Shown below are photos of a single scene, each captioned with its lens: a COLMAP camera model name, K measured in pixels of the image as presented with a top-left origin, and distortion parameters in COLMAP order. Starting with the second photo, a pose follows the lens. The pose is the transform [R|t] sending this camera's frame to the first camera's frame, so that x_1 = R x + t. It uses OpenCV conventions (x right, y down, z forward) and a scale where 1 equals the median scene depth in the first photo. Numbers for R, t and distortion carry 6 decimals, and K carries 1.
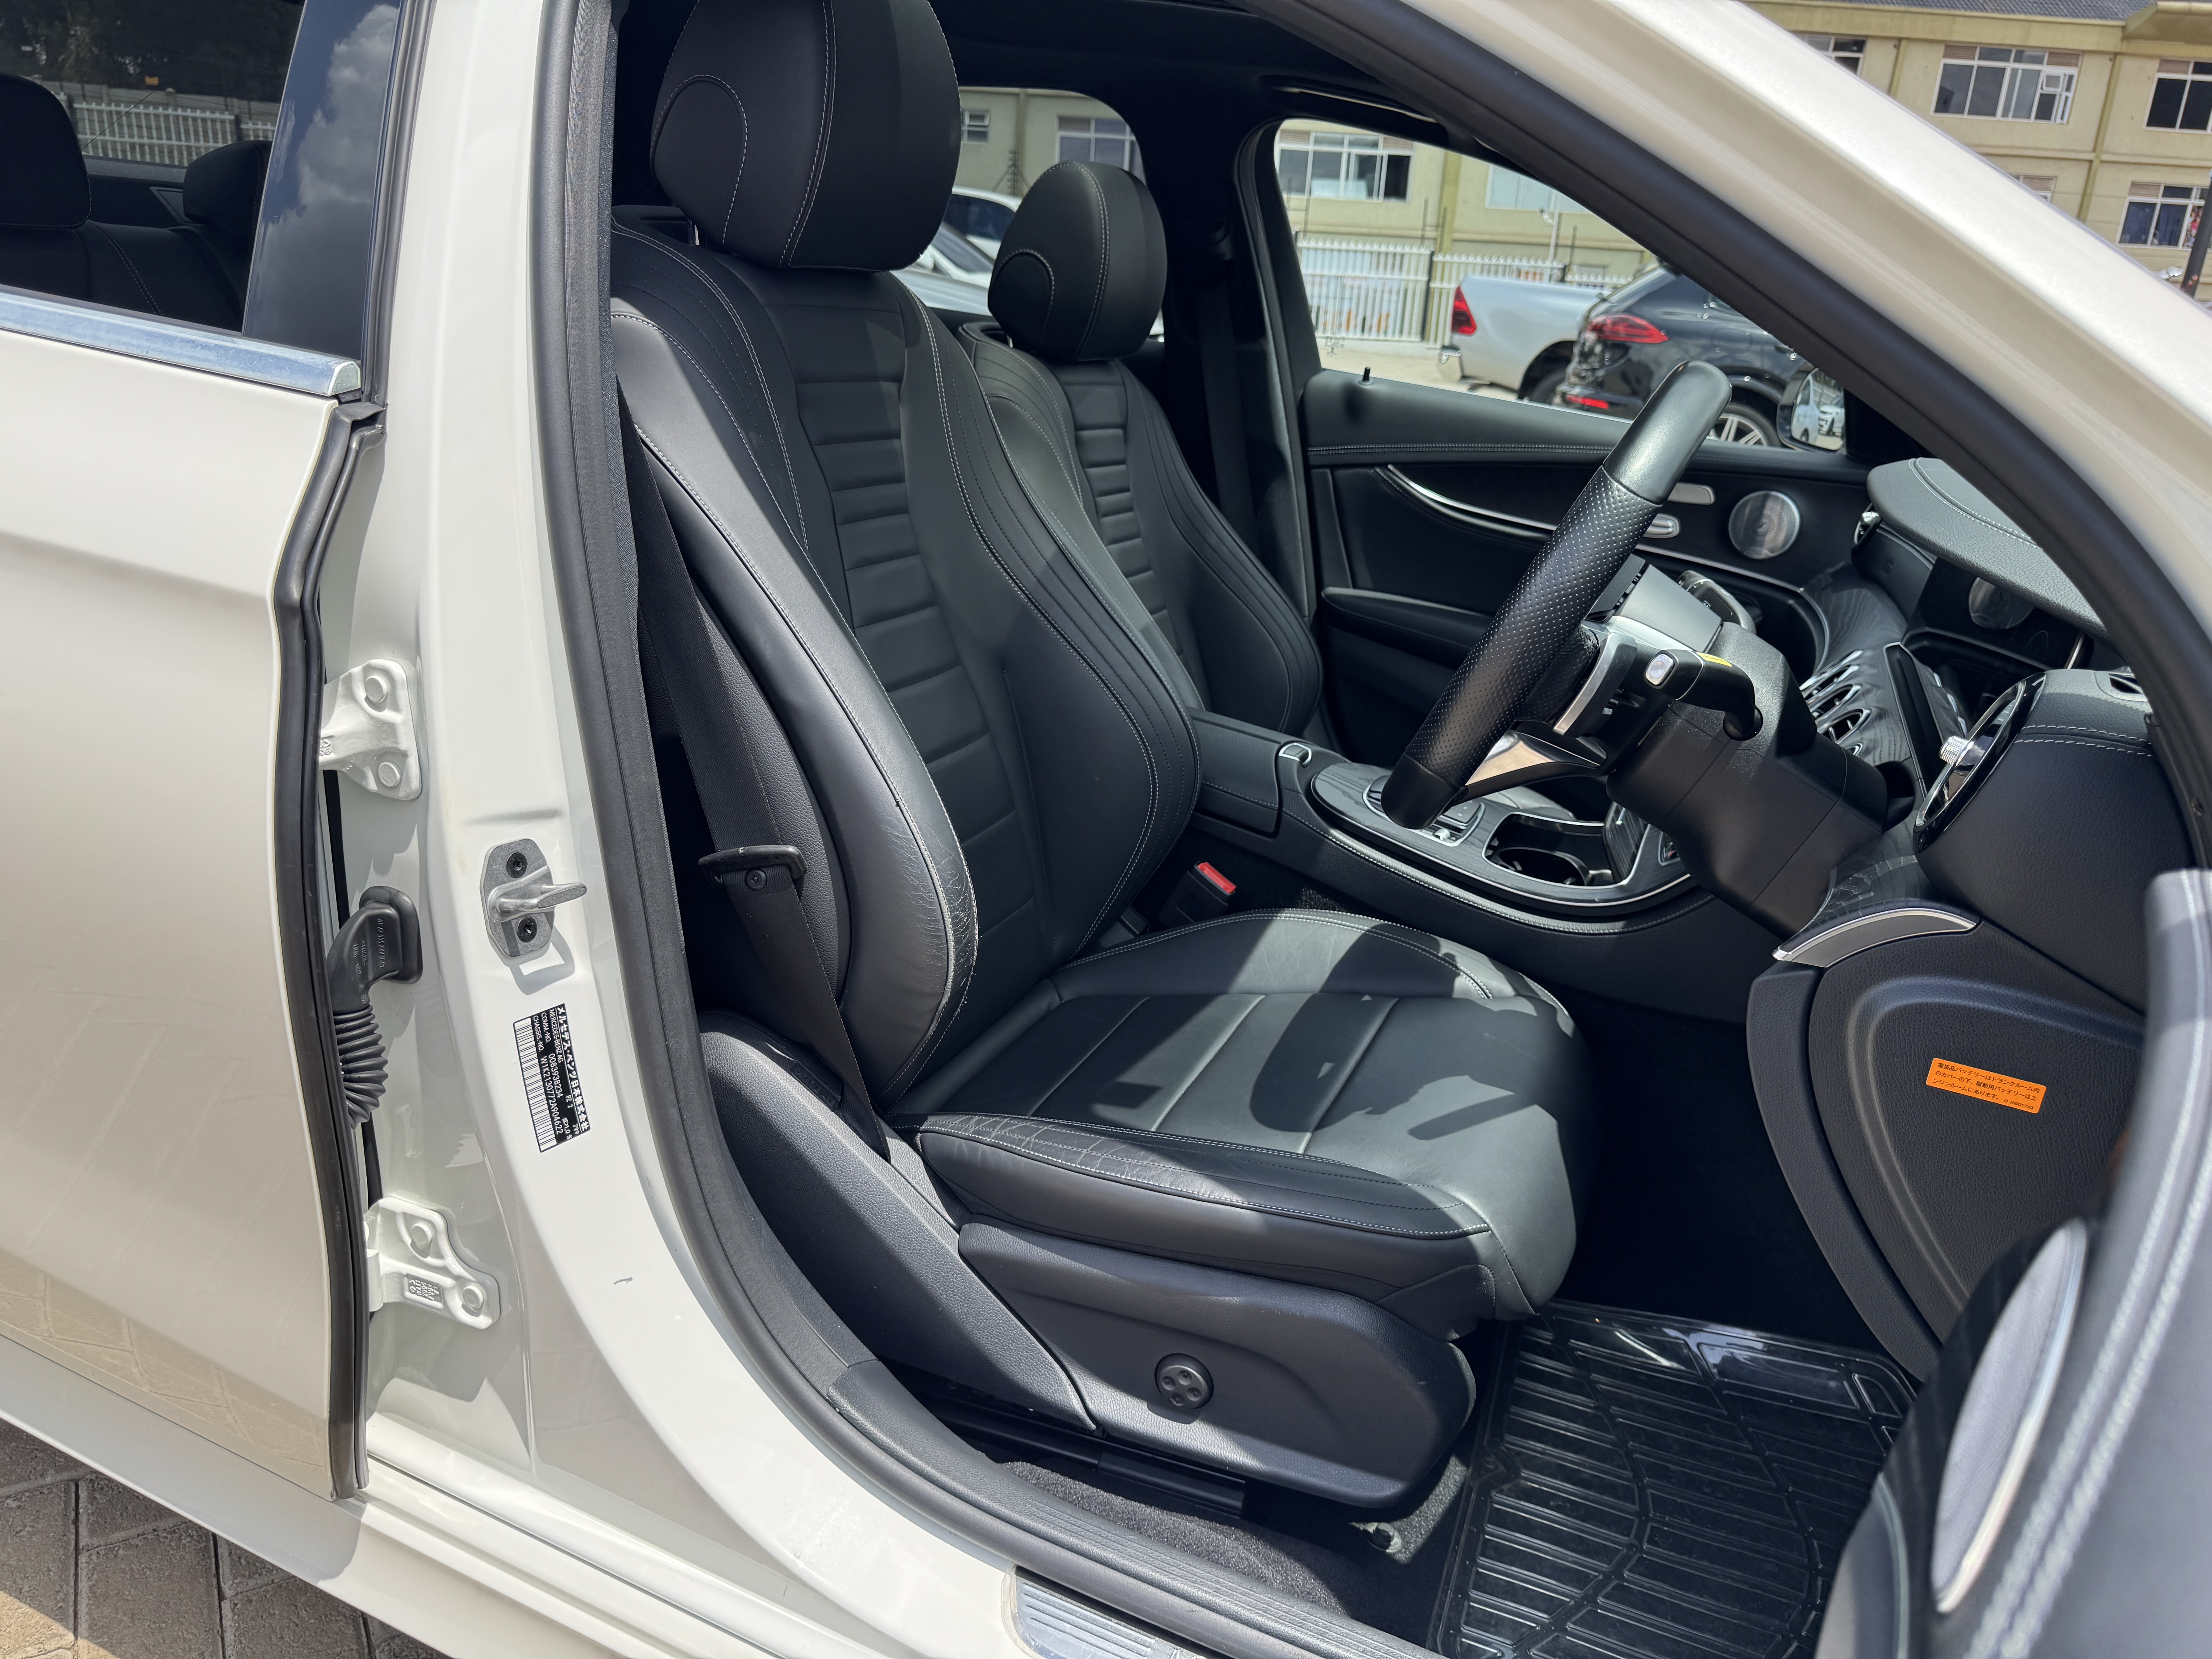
lens RADIAL K [[1574.6, 0, 1106.0], [0, 1574.6, 829.5], [0, 0, 1]] dist [0.001194, 0.000356]
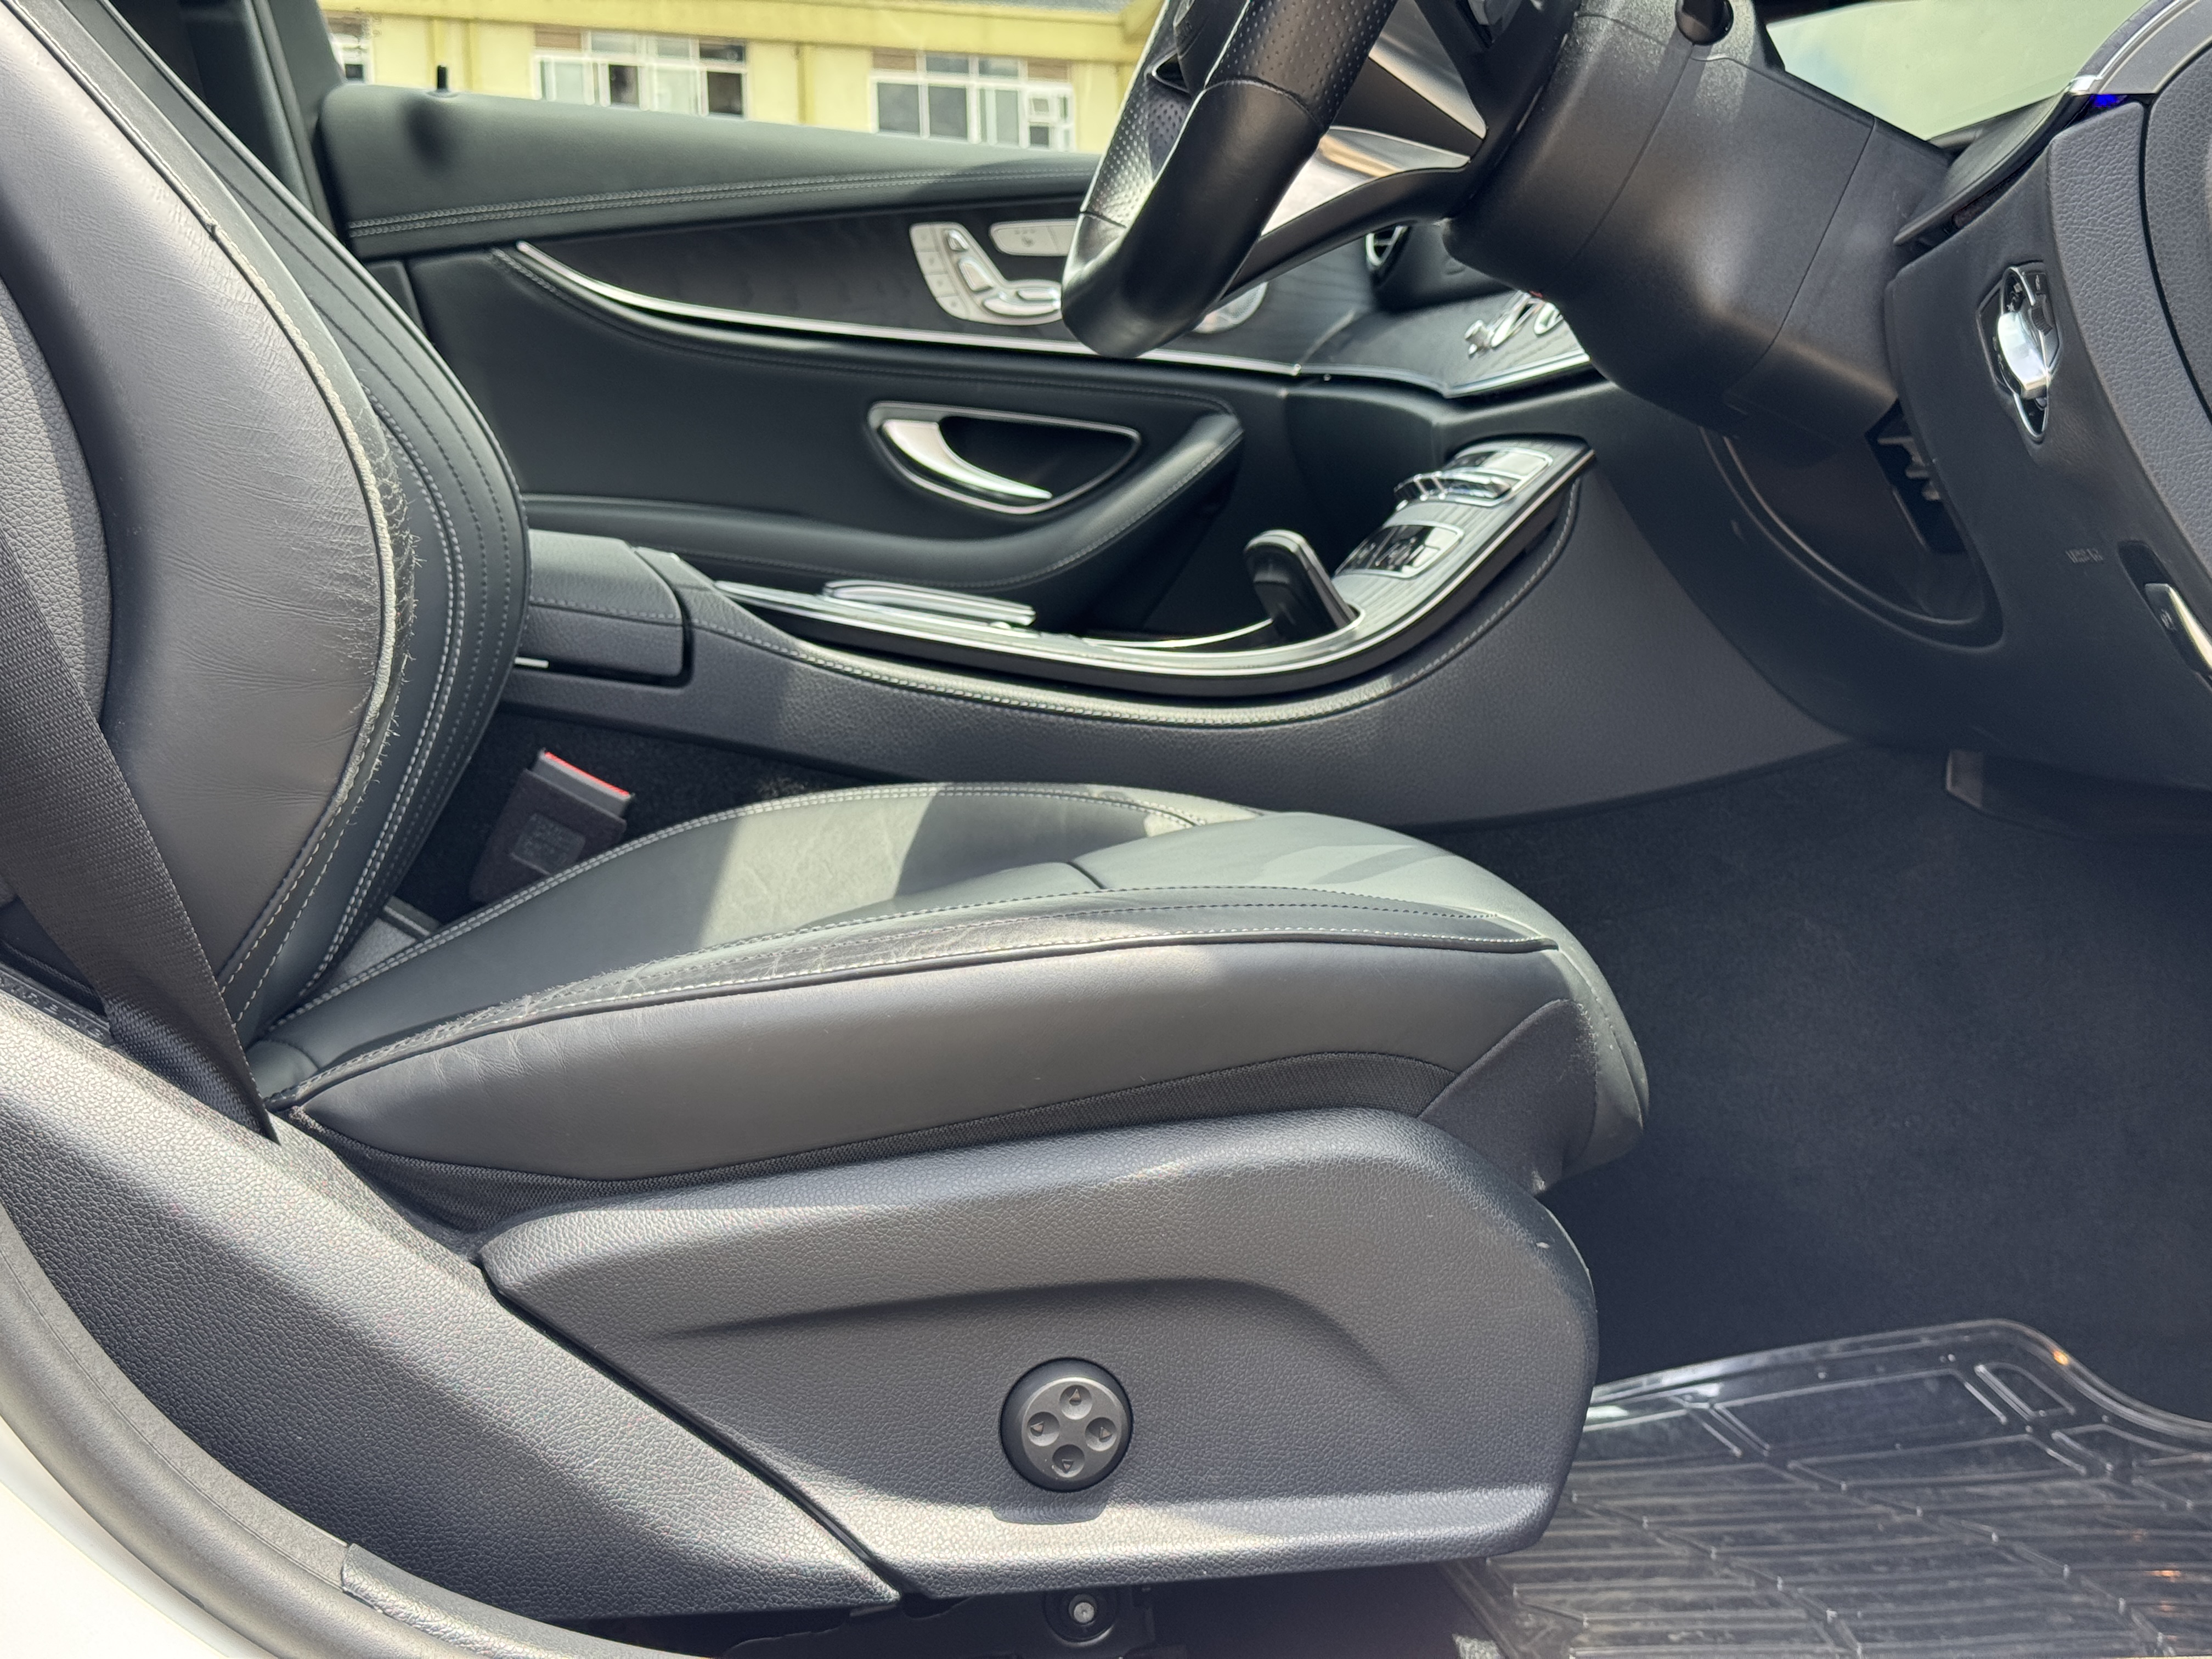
lens RADIAL K [[3142.4, 0, 1106.0], [0, 3142.4, 829.5], [0, 0, 1]] dist [0.082059, 0.022125]
pose [[0.866421, -0.121465, 0.484315, -0.175547], [0.227920, 0.959222, -0.167170, 0.166007], [-0.444260, 0.255225, 0.858774, 0.083256]]
